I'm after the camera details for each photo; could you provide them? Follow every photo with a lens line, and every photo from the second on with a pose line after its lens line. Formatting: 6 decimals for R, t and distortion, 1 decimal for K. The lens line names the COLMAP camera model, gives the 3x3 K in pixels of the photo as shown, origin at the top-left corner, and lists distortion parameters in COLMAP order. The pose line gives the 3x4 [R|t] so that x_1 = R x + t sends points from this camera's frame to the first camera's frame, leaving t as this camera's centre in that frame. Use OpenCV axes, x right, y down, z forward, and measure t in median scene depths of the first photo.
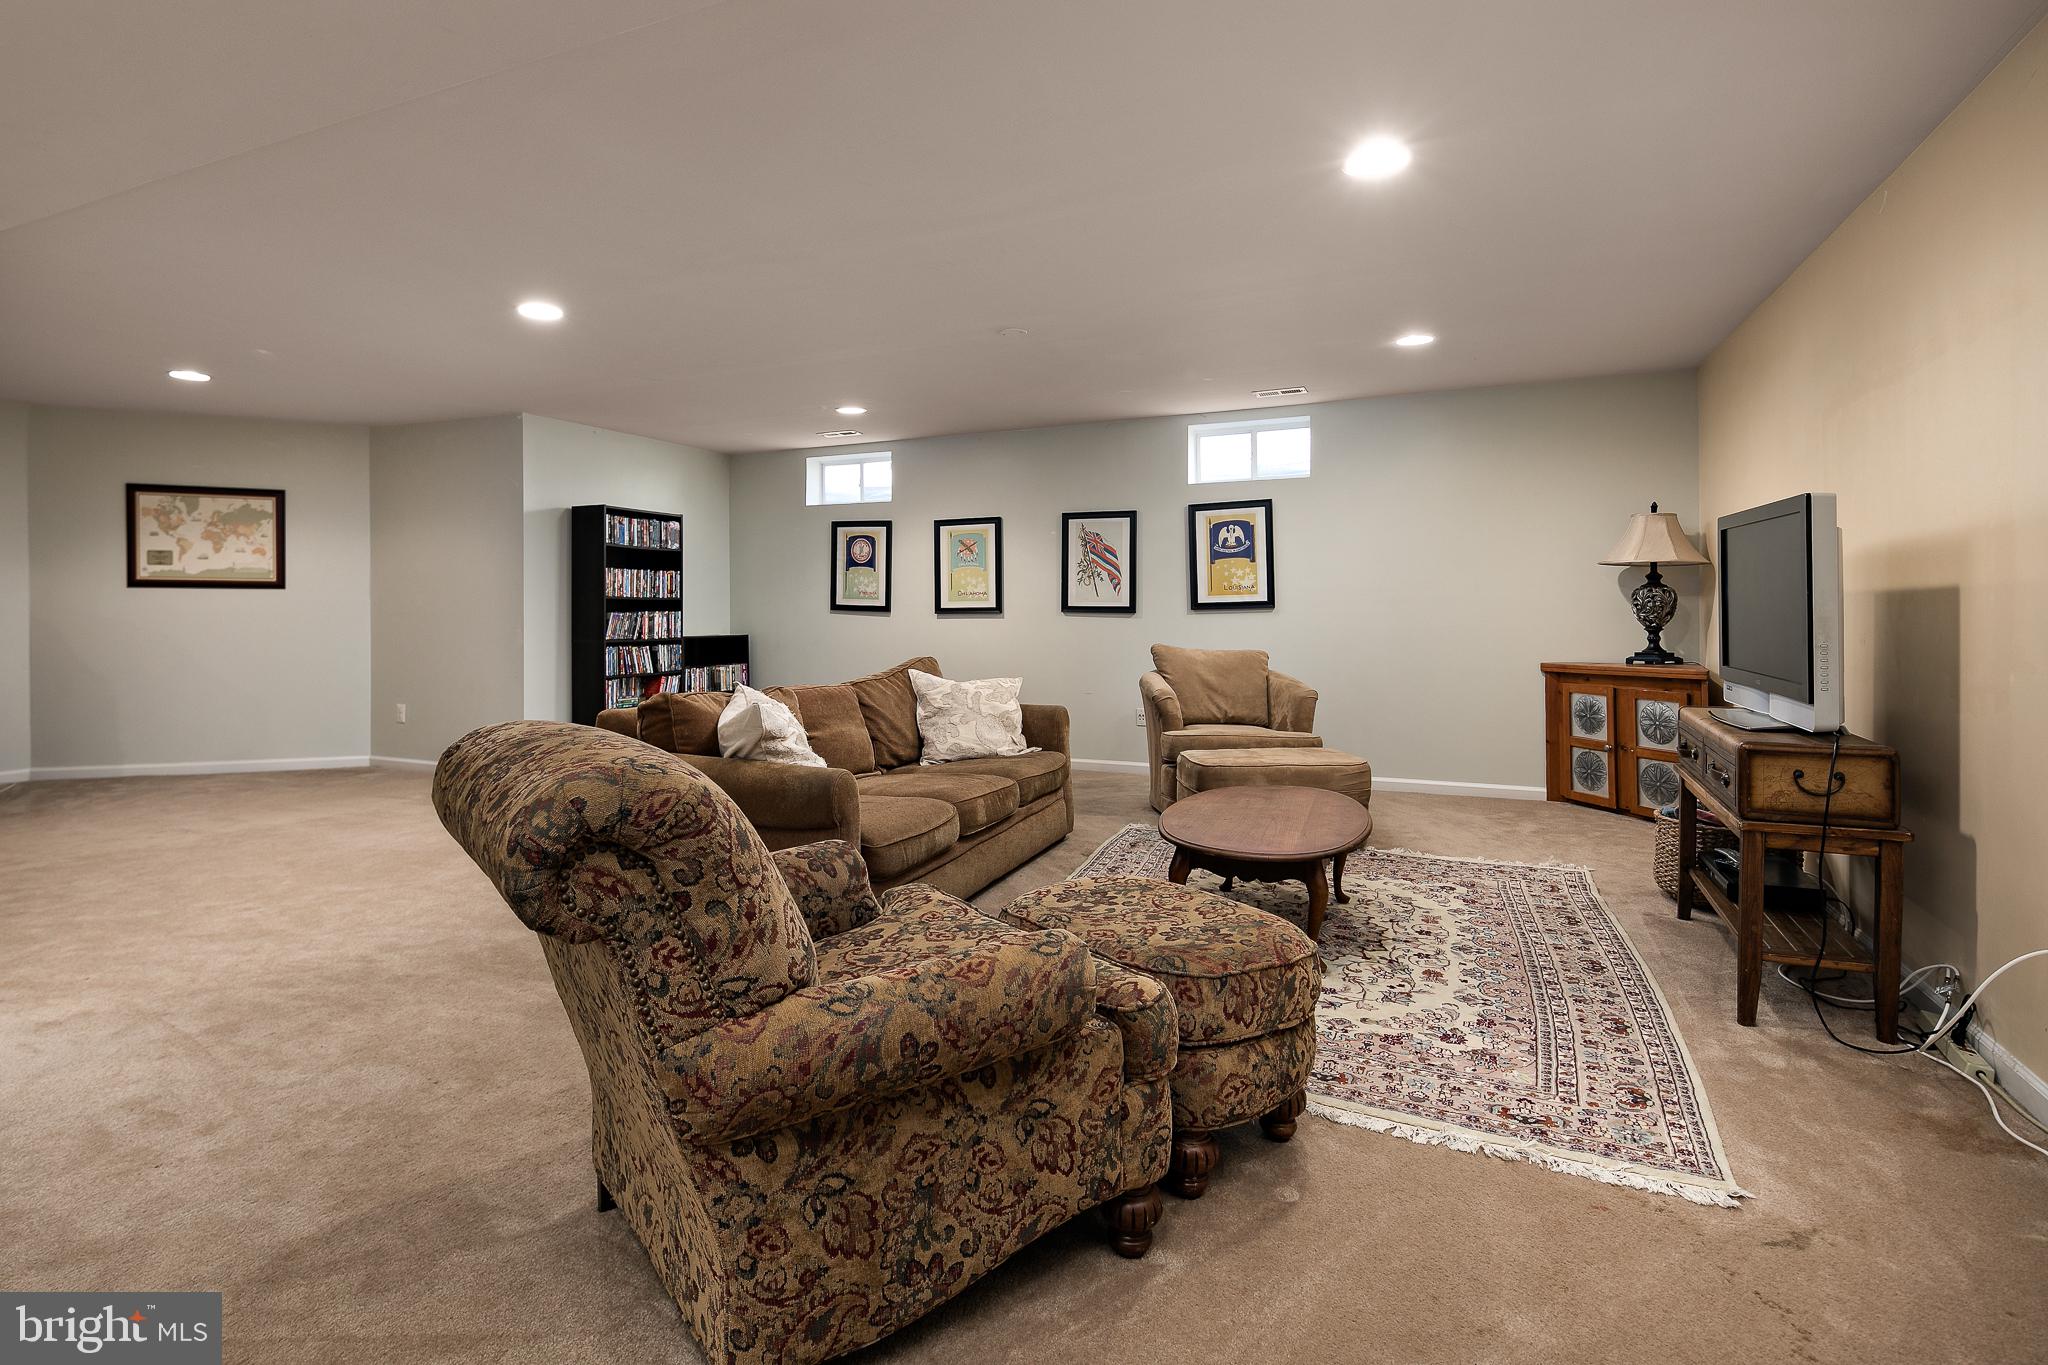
lens RADIAL K [[990.6, 0, 1023.2], [0, 990.6, 703.7], [0, 0, 1]] dist [0.003052, 0.000136]
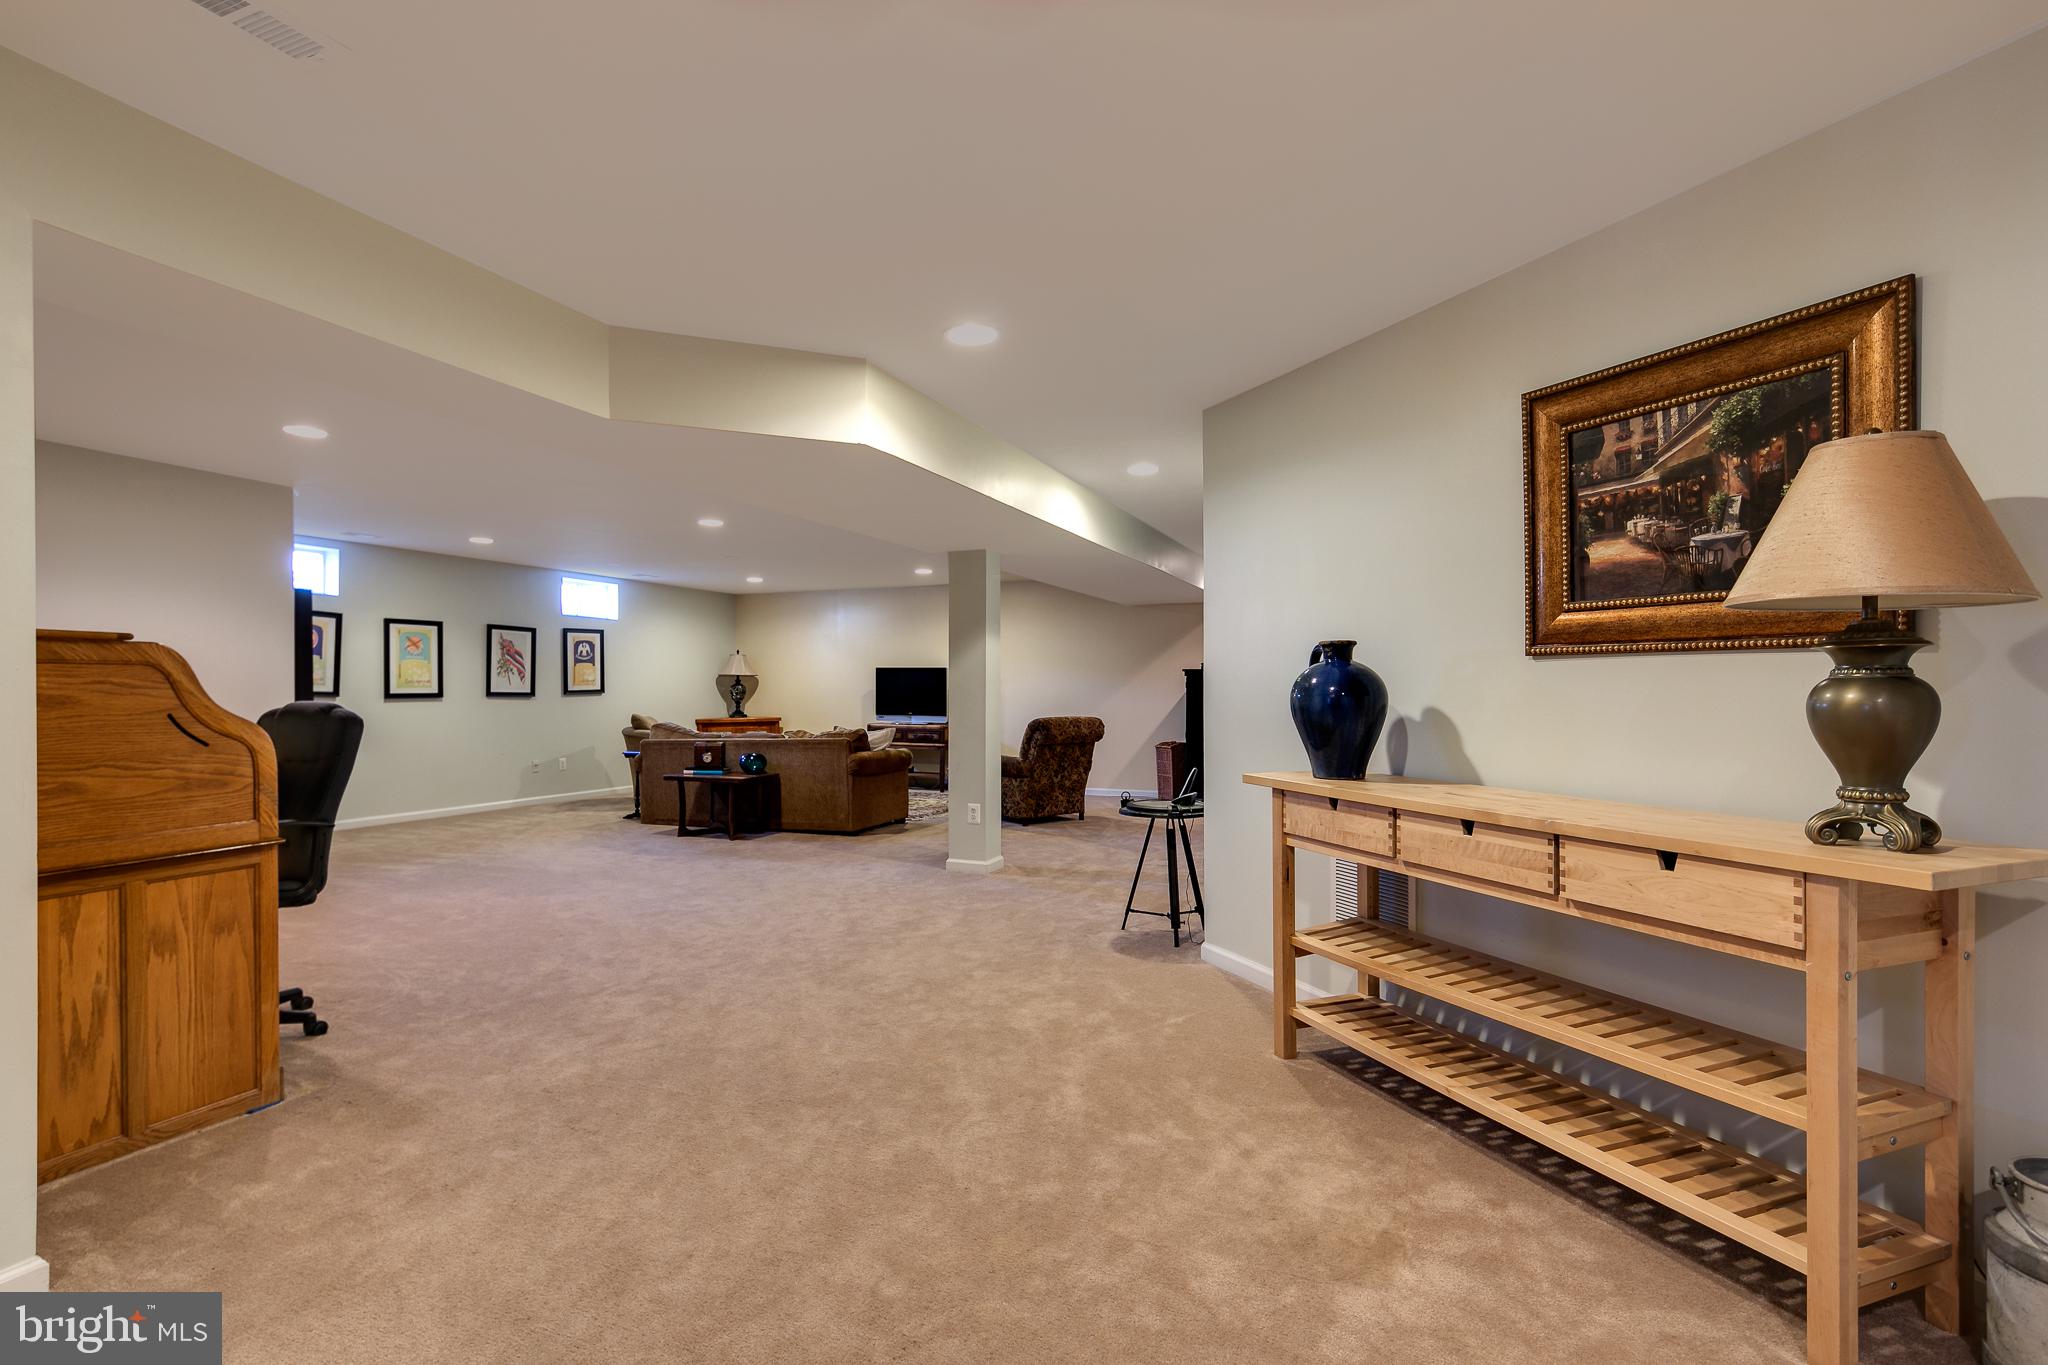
lens RADIAL K [[1009.1, 0, 1024.0], [0, 1009.1, 682.5], [0, 0, 1]] dist [0.003416, 0.000075]
pose [[-0.020946, 0.011138, 0.999719, -1.458959], [0.091357, 0.995776, -0.009180, -0.034829], [-0.995598, 0.091139, -0.021875, 0.326391]]
